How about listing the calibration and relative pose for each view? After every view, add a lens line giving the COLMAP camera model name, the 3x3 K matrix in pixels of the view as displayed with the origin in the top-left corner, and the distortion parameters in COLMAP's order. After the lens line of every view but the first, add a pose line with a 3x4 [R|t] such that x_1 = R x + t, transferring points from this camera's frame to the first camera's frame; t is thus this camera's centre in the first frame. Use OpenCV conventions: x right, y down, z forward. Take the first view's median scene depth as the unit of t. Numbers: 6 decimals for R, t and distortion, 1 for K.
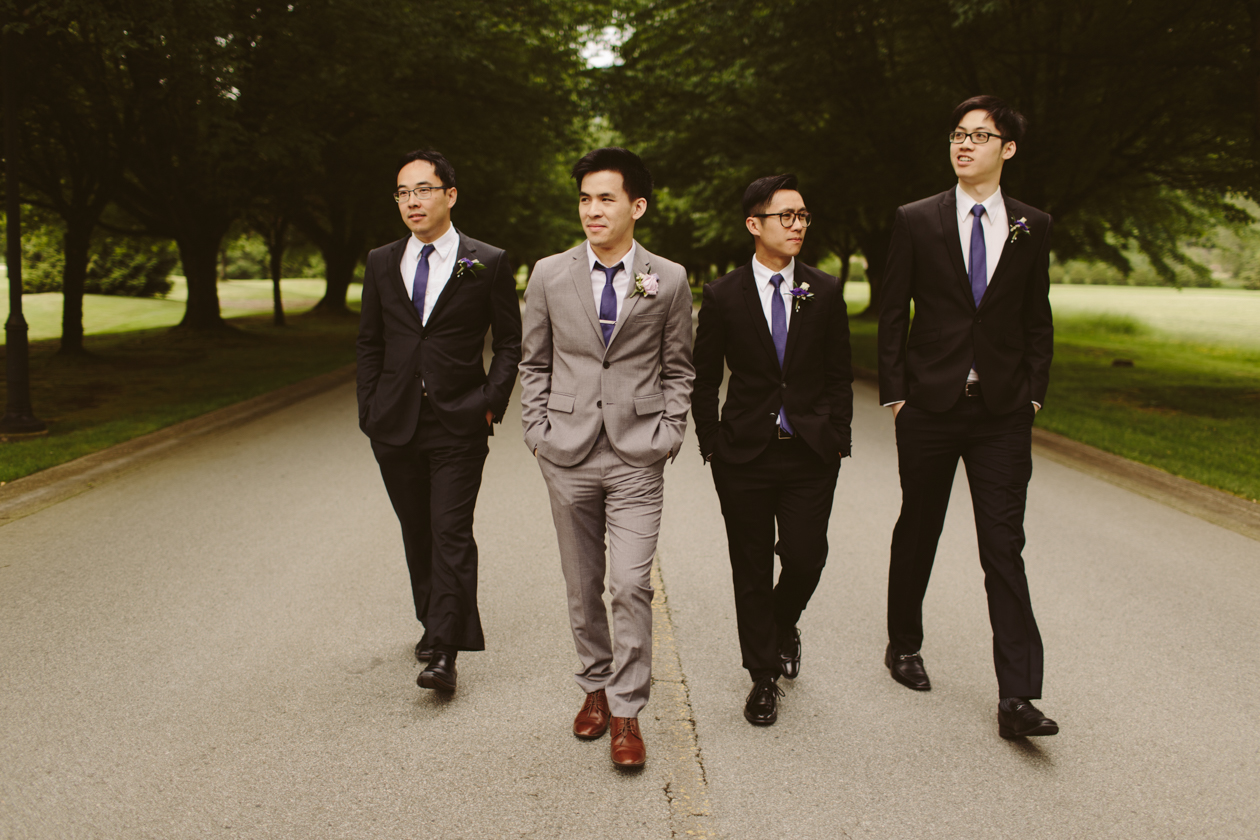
lens RADIAL K [[1215.2, 0, 630.0], [0, 1215.2, 420.0], [0, 0, 1]] dist [0.001786, 0.019338]
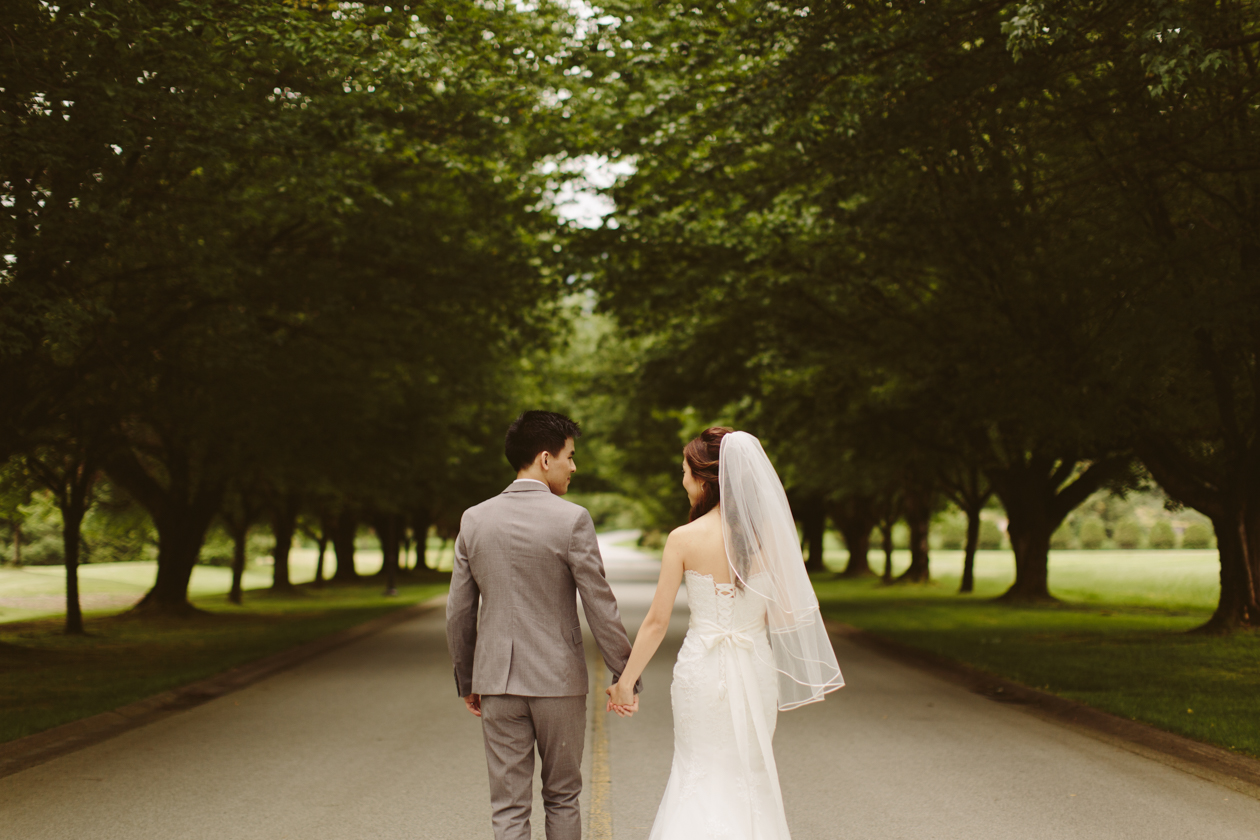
lens RADIAL K [[1832.3, 0, 630.0], [0, 1832.3, 420.0], [0, 0, 1]] dist [0.091408, 0.061026]
pose [[0.999766, -0.020204, -0.007703, 0.007529], [0.018409, 0.982190, -0.186984, -0.003353], [0.011343, 0.186799, 0.982333, 0.060532]]
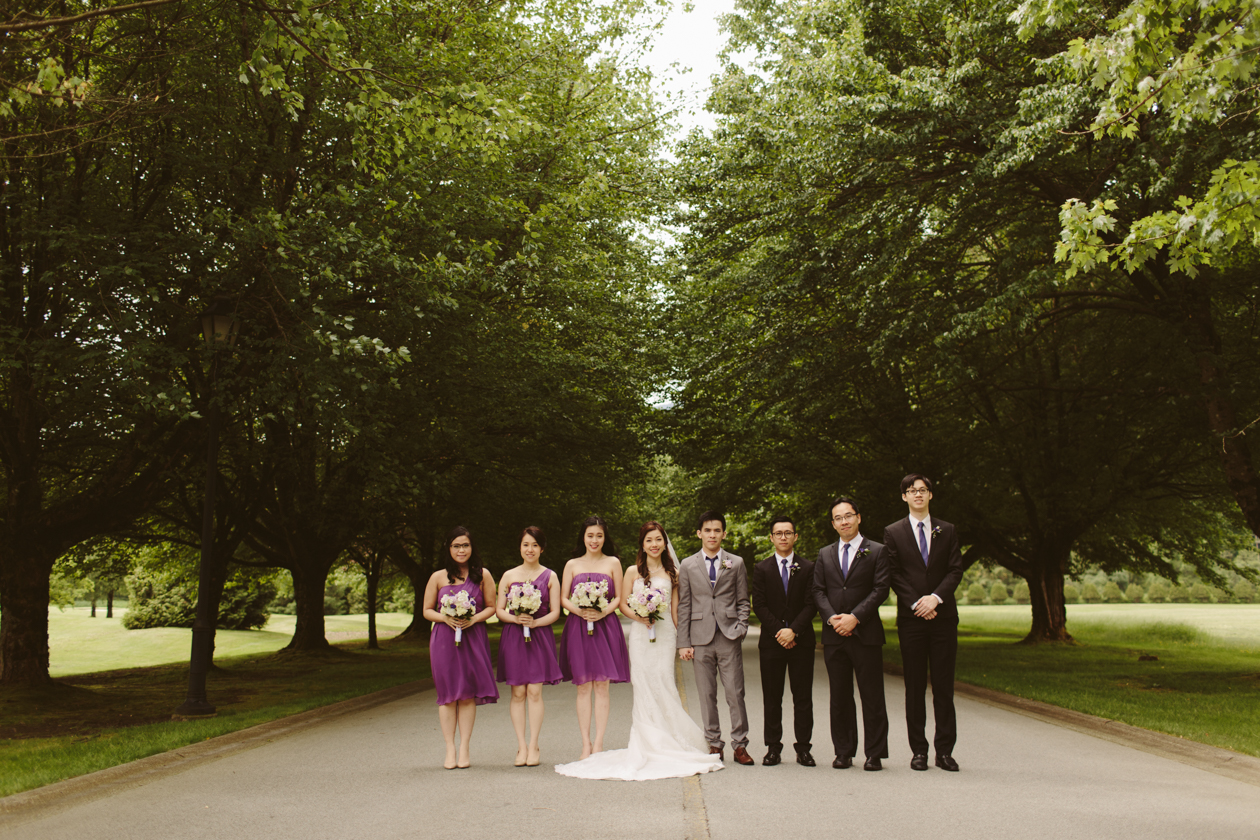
lens RADIAL K [[1215.2, 0, 630.0], [0, 1215.2, 420.0], [0, 0, 1]] dist [0.001786, 0.019338]
pose [[0.997950, -0.032398, -0.055196, 0.007399], [0.016485, 0.963430, -0.267453, 0.022038], [0.061843, 0.265995, 0.961989, -0.092053]]
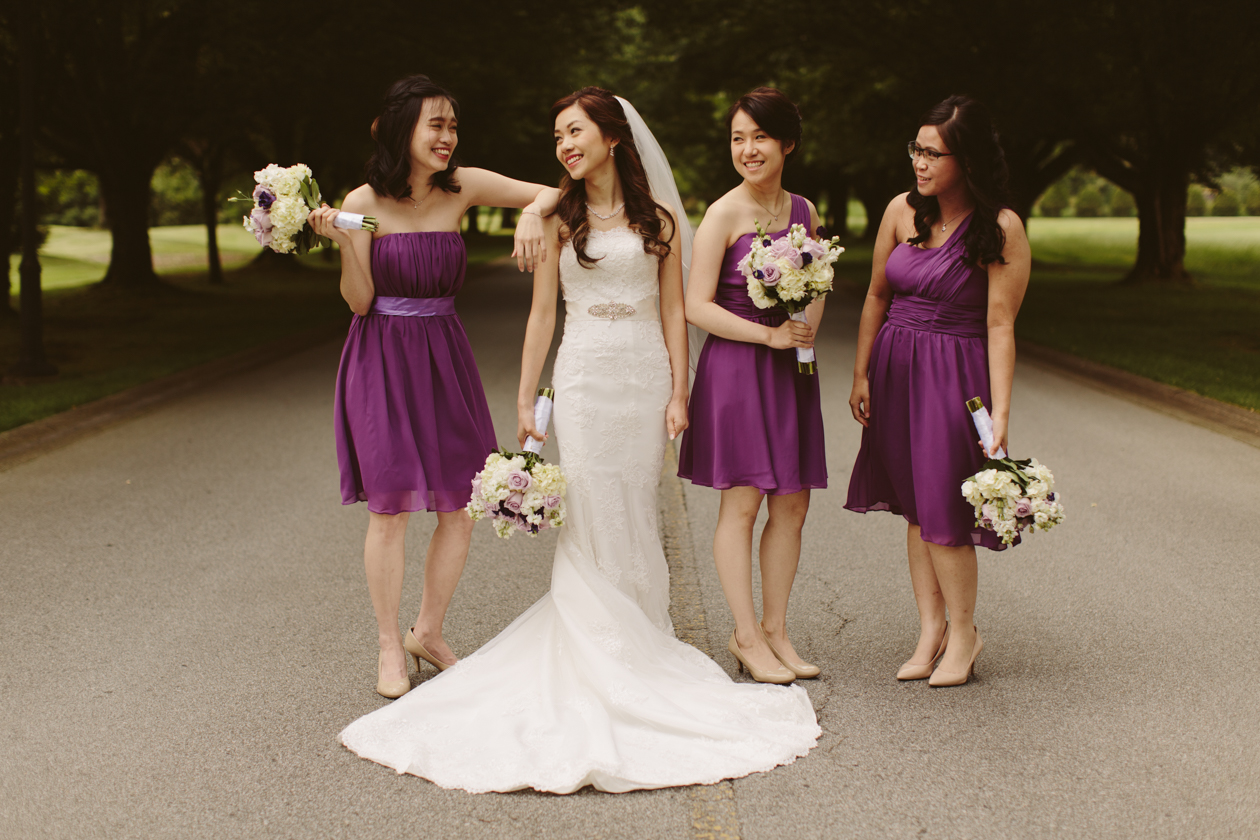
lens RADIAL K [[1839.1, 0, 630.0], [0, 1839.1, 420.0], [0, 0, 1]] dist [0.027440, 0.000377]
pose [[0.999459, -0.012941, -0.030247, 0.007208], [0.012731, 0.999893, -0.007146, 0.022462], [0.030336, 0.006757, 0.999517, -0.169884]]
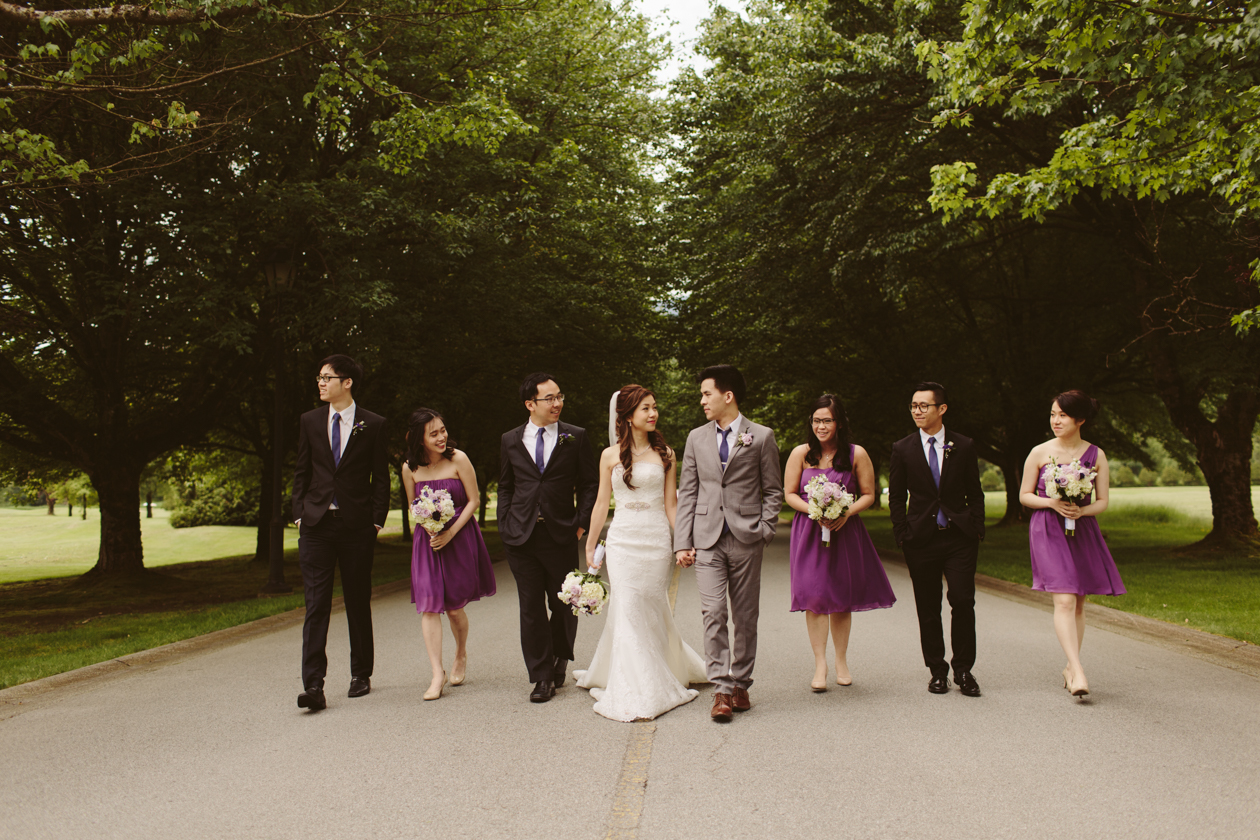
lens RADIAL K [[1215.2, 0, 630.0], [0, 1215.2, 420.0], [0, 0, 1]] dist [0.001786, 0.019338]
pose [[0.996269, -0.045560, -0.073291, 0.022186], [0.031501, 0.982671, -0.182662, 0.032754], [0.080343, 0.179671, 0.980440, -0.182976]]
